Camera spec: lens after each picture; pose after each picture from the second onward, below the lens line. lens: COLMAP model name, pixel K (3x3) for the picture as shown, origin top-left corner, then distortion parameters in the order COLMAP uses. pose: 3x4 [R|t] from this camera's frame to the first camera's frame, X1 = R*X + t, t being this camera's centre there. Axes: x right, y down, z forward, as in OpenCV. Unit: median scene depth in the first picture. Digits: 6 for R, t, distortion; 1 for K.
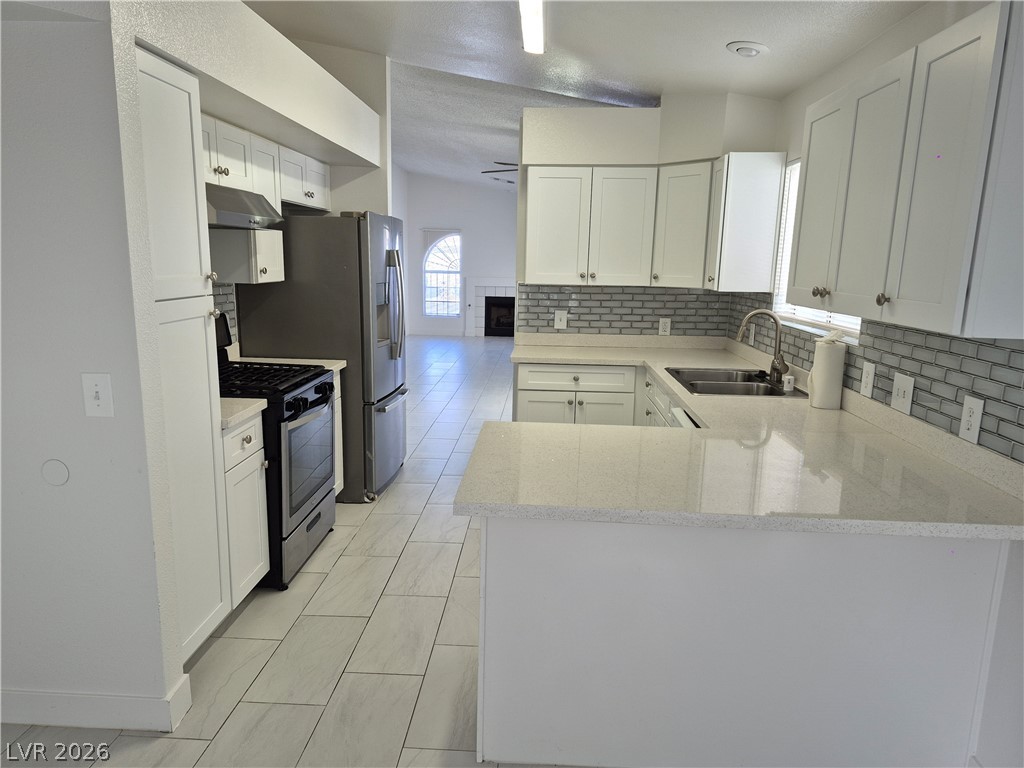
lens RADIAL K [[706.7, 0, 512.0], [0, 706.7, 384.0], [0, 0, 1]] dist [0.076309, -0.068354]
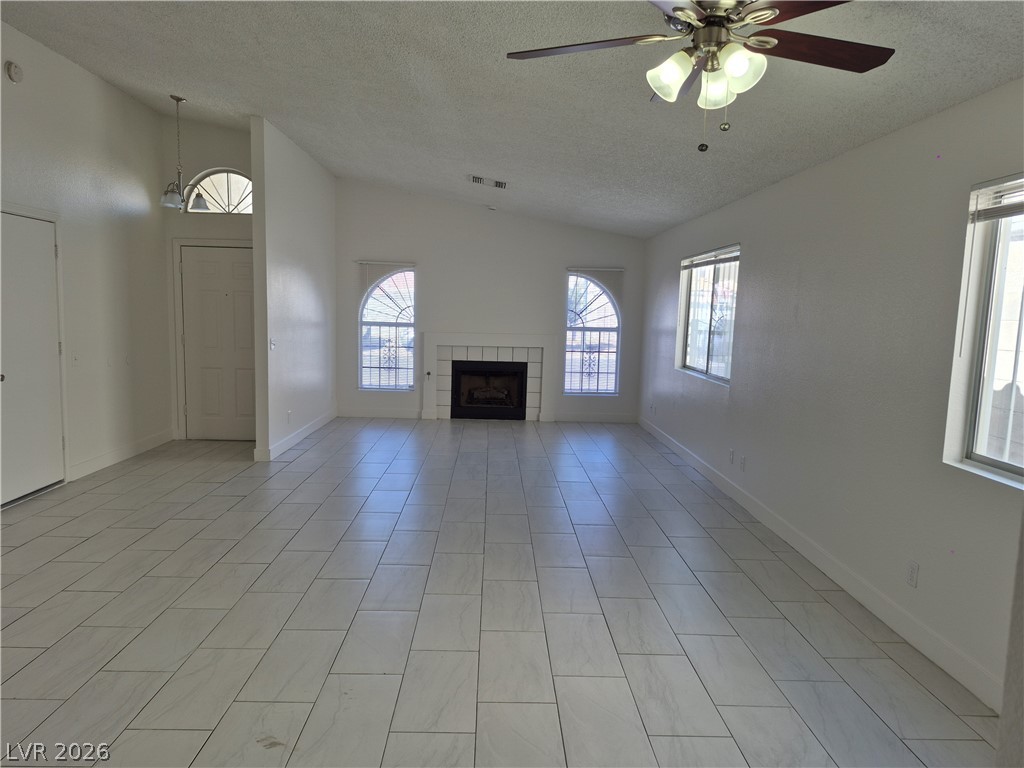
lens RADIAL K [[706.7, 0, 512.0], [0, 706.7, 384.0], [0, 0, 1]] dist [0.076309, -0.068354]
pose [[0.997223, -0.001745, 0.074448, -0.030723], [0.008305, 0.996095, -0.087900, -0.040943], [-0.074004, 0.088274, 0.993343, 0.325876]]
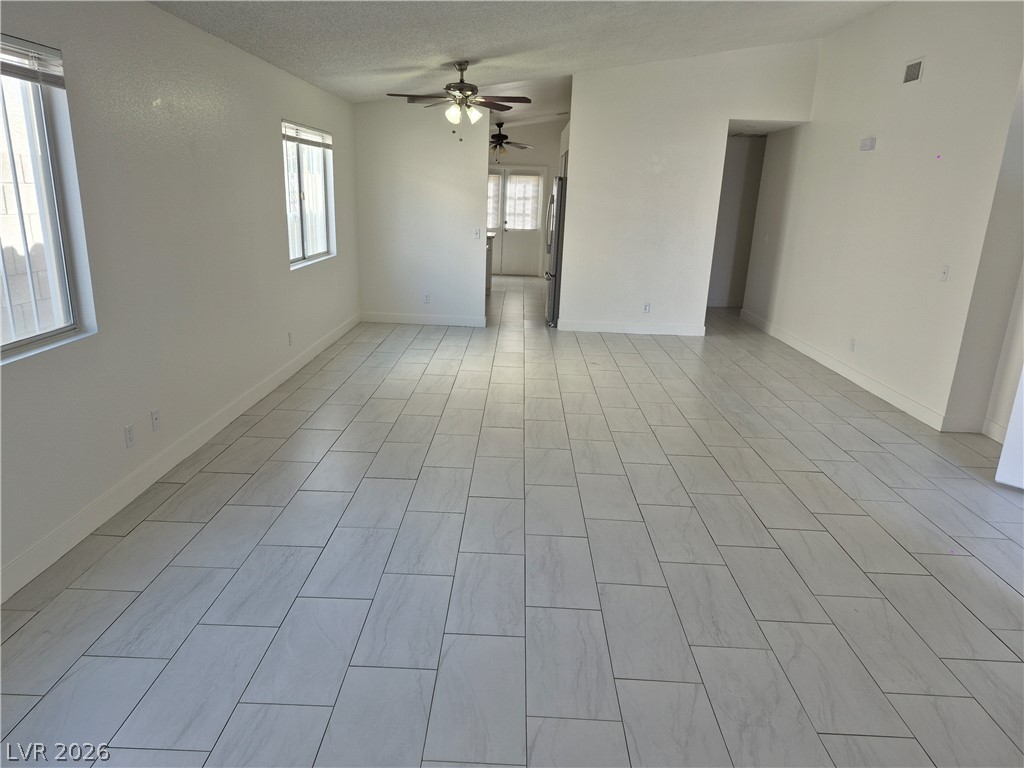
lens RADIAL K [[706.7, 0, 512.0], [0, 706.7, 384.0], [0, 0, 1]] dist [0.076309, -0.068354]
pose [[-0.997507, -0.053081, -0.046496, 0.005364], [-0.068206, 0.894196, 0.442449, -0.176398], [0.018091, 0.444517, -0.895588, 0.976364]]
